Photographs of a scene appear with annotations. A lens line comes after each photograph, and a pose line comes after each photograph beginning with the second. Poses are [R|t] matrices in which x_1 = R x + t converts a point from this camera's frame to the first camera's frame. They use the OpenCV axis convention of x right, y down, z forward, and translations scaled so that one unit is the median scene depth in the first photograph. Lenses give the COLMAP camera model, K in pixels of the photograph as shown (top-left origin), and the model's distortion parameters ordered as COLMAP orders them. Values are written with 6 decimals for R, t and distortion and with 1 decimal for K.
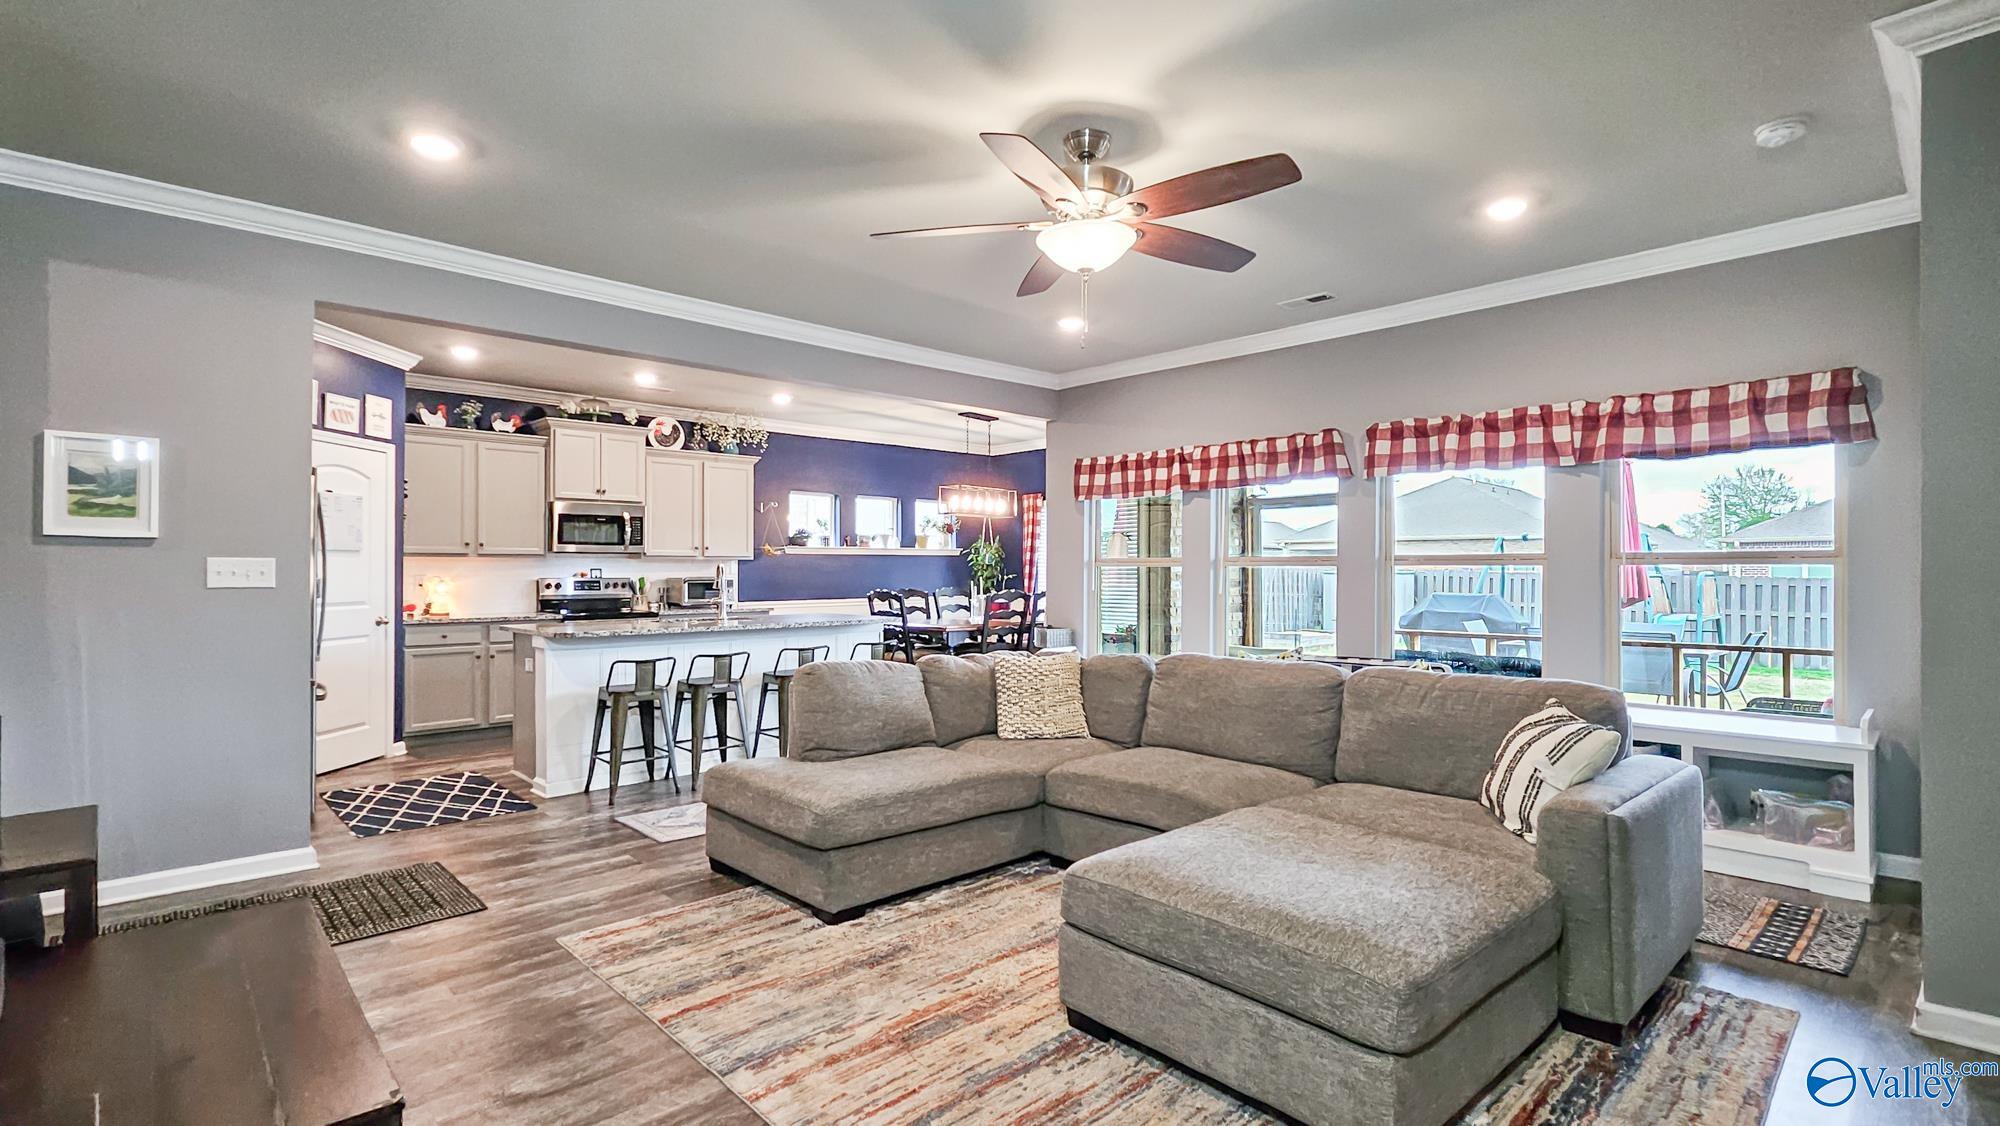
lens RADIAL K [[927.3, 0, 985.9], [0, 927.3, 567.4], [0, 0, 1]] dist [0.011972, 0.000171]
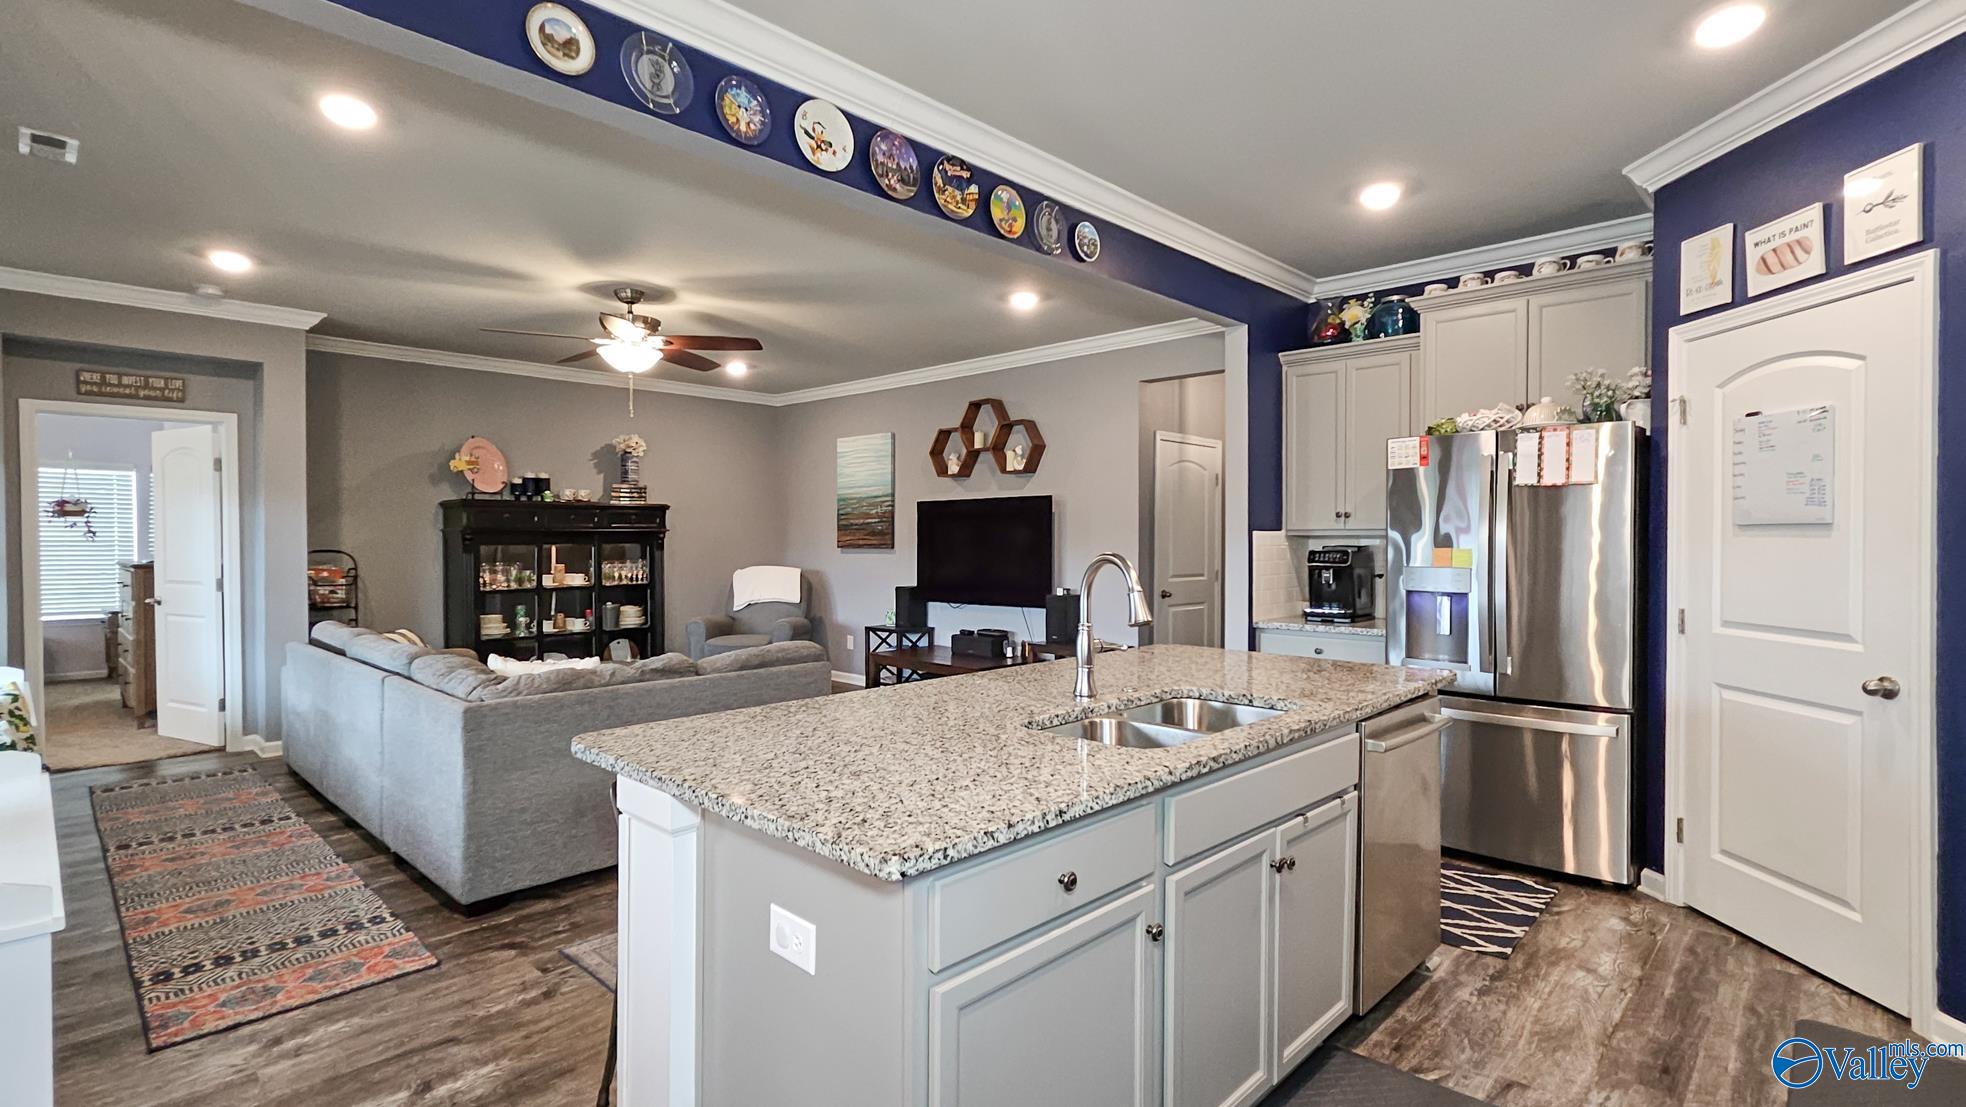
lens RADIAL K [[932.1, 0, 990.7], [0, 932.1, 549.4], [0, 0, 1]] dist [0.008135, 0.000768]
pose [[-0.998061, 0.002808, -0.062173, -0.187638], [0.002081, 0.999929, 0.011764, -0.009474], [0.062202, 0.011612, -0.997996, 1.188231]]
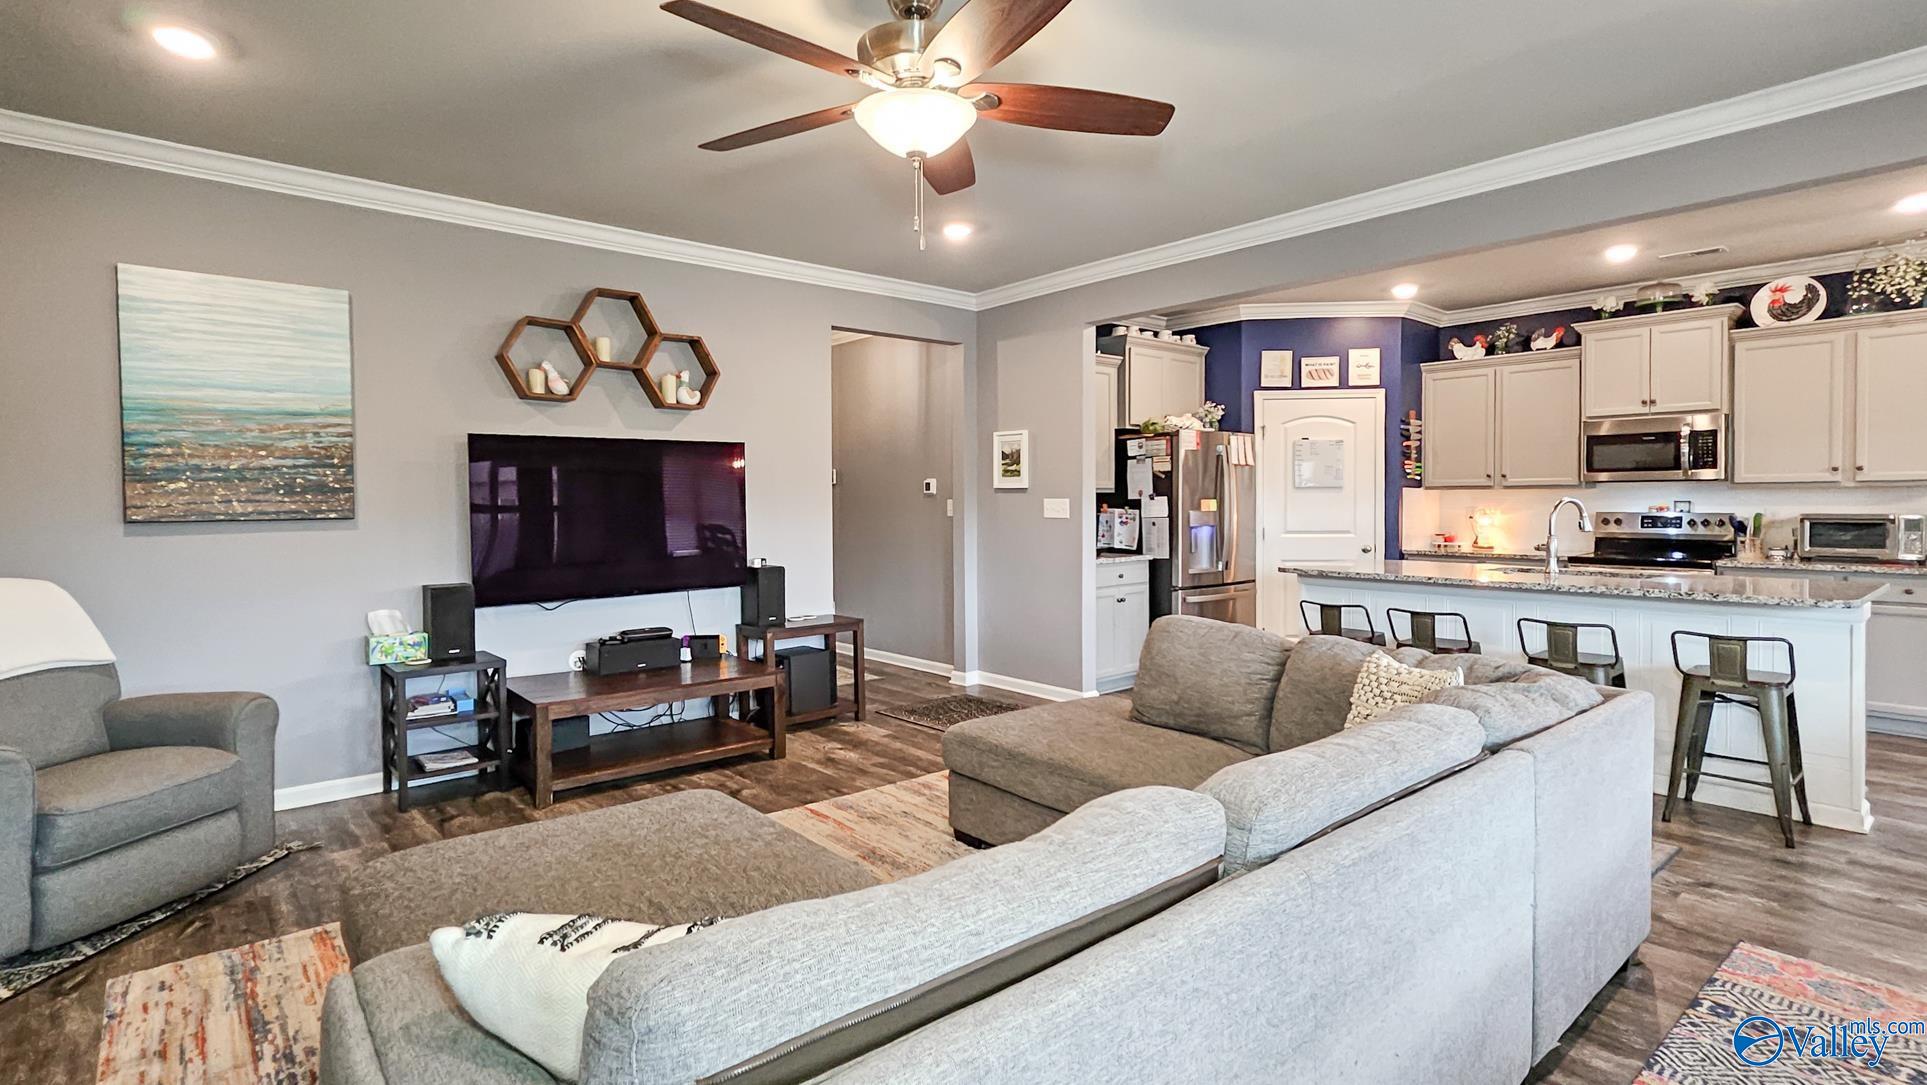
lens RADIAL K [[925.4, 0, 958.7], [0, 925.4, 523.0], [0, 0, 1]] dist [0.003548, 0.001242]
pose [[-0.038548, 0.025946, -0.998920, 0.408611], [0.009436, 0.999628, 0.025600, -0.005992], [0.999212, -0.008439, -0.038779, 0.469666]]
